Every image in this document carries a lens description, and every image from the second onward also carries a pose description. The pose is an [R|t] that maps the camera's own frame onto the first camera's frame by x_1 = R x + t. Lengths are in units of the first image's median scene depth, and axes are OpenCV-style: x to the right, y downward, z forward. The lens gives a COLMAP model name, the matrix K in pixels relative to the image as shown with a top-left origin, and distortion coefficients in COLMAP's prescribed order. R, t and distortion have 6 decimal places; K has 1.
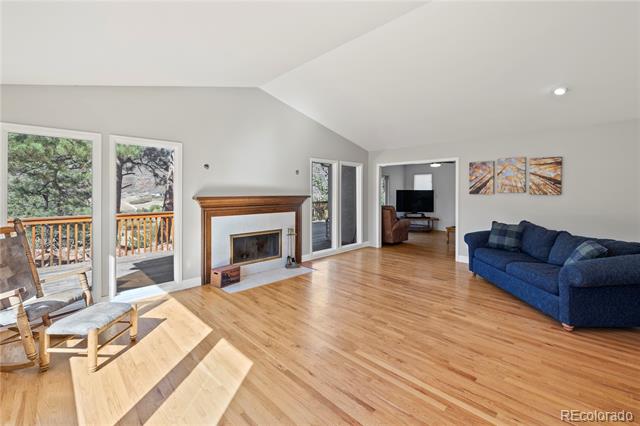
lens RADIAL K [[279.6, 0, 317.0], [0, 279.6, 186.7], [0, 0, 1]] dist [0.000217, 0.000164]
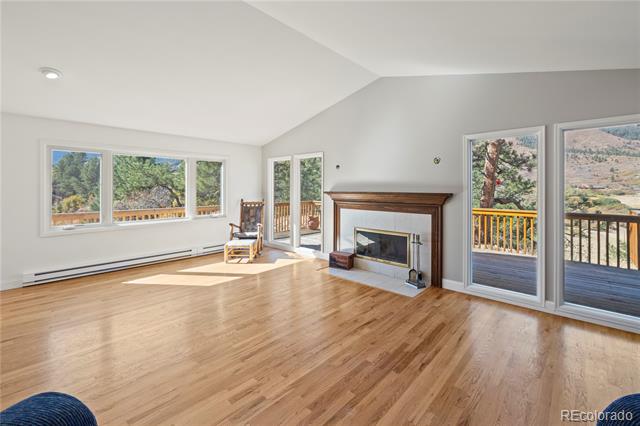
lens RADIAL K [[279.6, 0, 317.0], [0, 279.6, 186.7], [0, 0, 1]] dist [0.000217, 0.000164]
pose [[0.045540, -0.002216, -0.998960, 0.681487], [0.017215, 0.999851, -0.001433, 0.011623], [0.998814, -0.017132, 0.045571, 0.704554]]
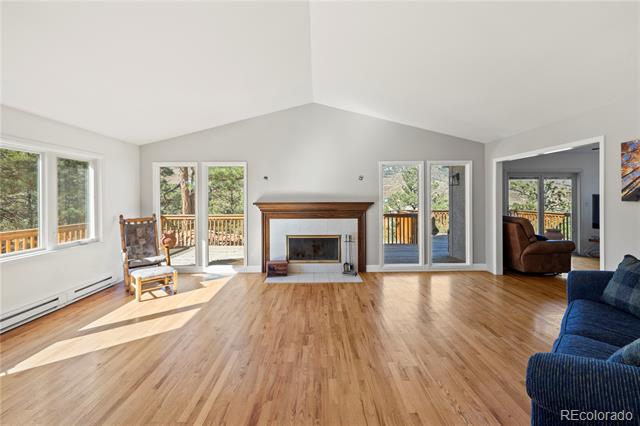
lens RADIAL K [[275.1, 0, 317.7], [0, 275.1, 197.3], [0, 0, 1]] dist [0.000111, -0.000132]
pose [[0.723855, -0.006123, -0.689925, 0.509771], [0.017151, 0.999811, 0.009121, 0.003828], [0.689739, -0.018435, 0.723823, 0.225471]]
